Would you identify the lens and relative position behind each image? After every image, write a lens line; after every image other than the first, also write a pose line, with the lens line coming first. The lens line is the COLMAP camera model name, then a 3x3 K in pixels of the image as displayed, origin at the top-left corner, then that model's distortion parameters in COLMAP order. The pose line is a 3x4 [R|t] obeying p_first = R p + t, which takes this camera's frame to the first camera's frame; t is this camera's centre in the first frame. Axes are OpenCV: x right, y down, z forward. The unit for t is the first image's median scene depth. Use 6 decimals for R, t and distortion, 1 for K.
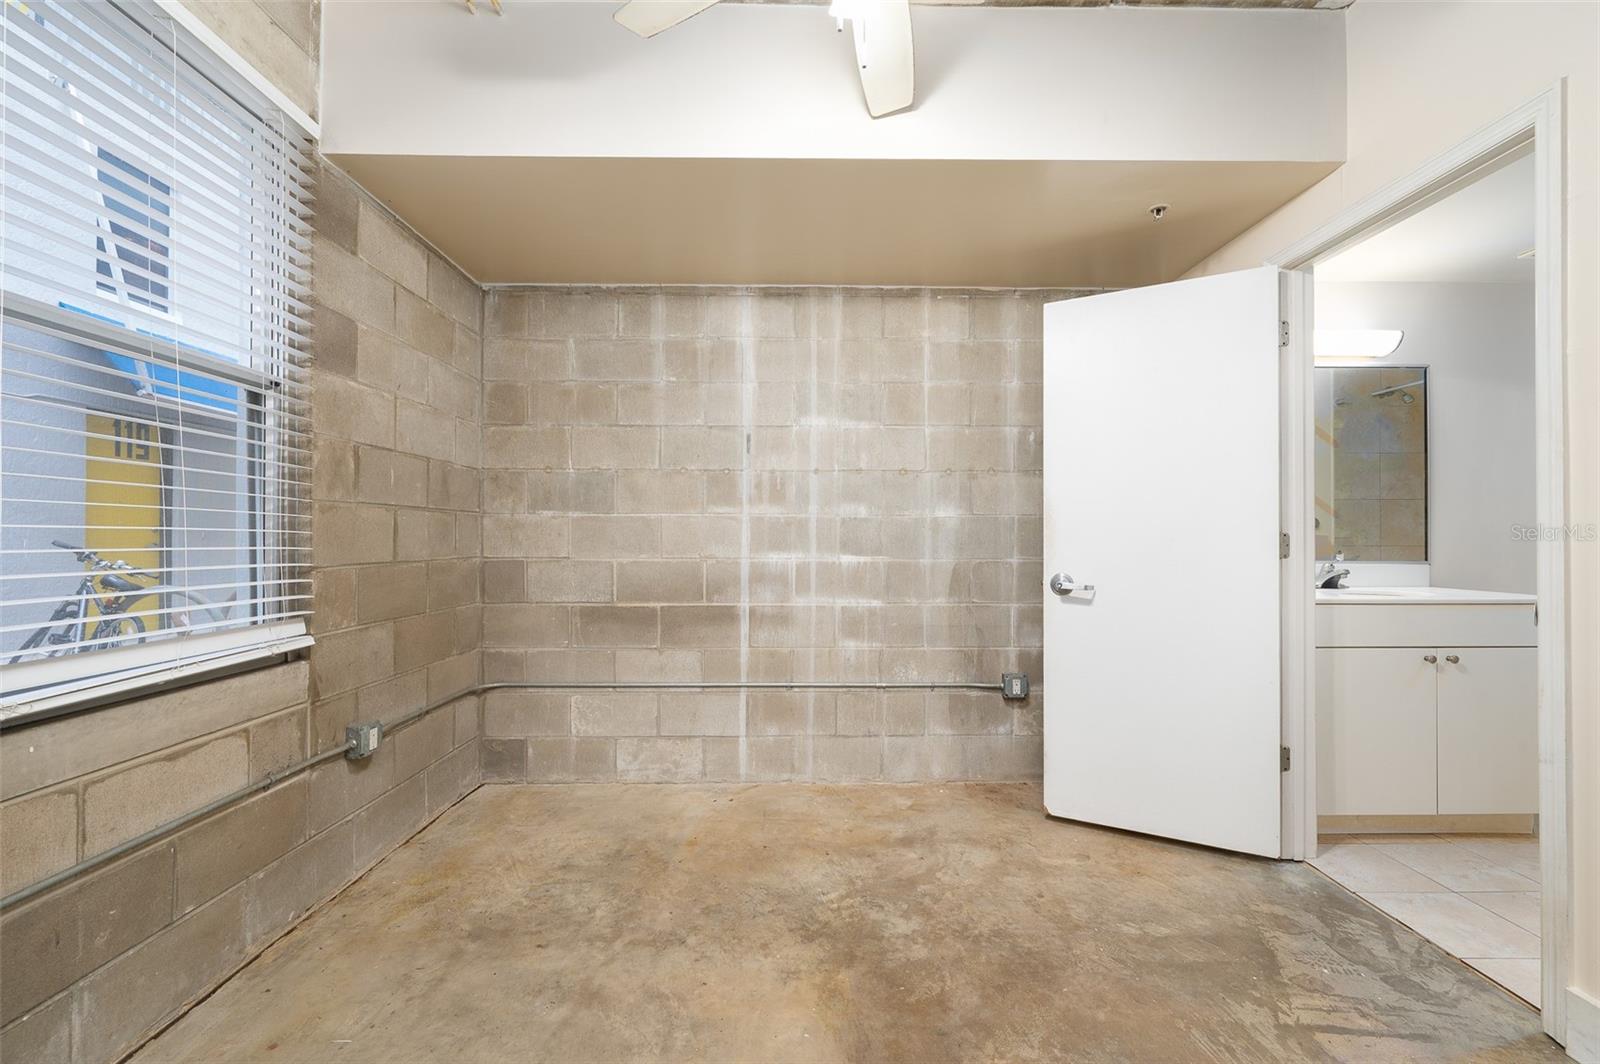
lens RADIAL K [[640.0, 0, 802.3], [0, 640.0, 537.8], [0, 0, 1]] dist [-0.001462, -0.000251]
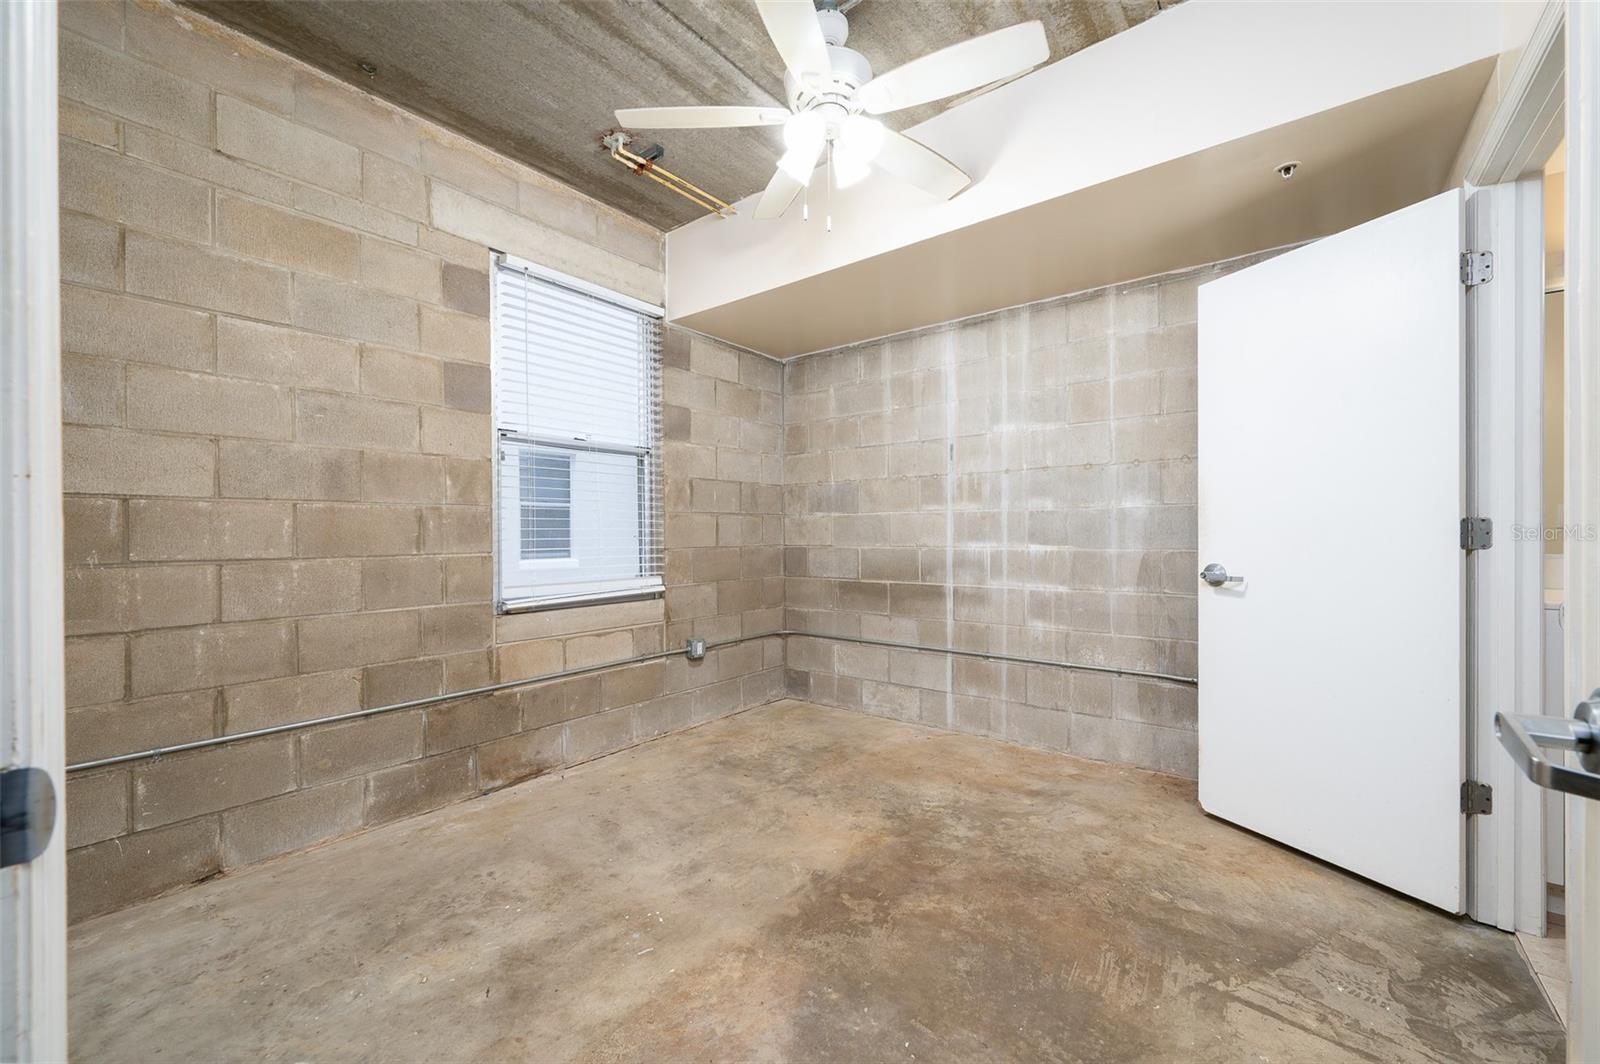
lens RADIAL K [[640.0, 0, 802.3], [0, 640.0, 537.8], [0, 0, 1]] dist [-0.001462, -0.000251]
pose [[0.776994, -0.002622, -0.629503, 0.463661], [0.009571, 0.999925, 0.007648, 0.002831], [0.629435, -0.011967, 0.776961, -0.122958]]
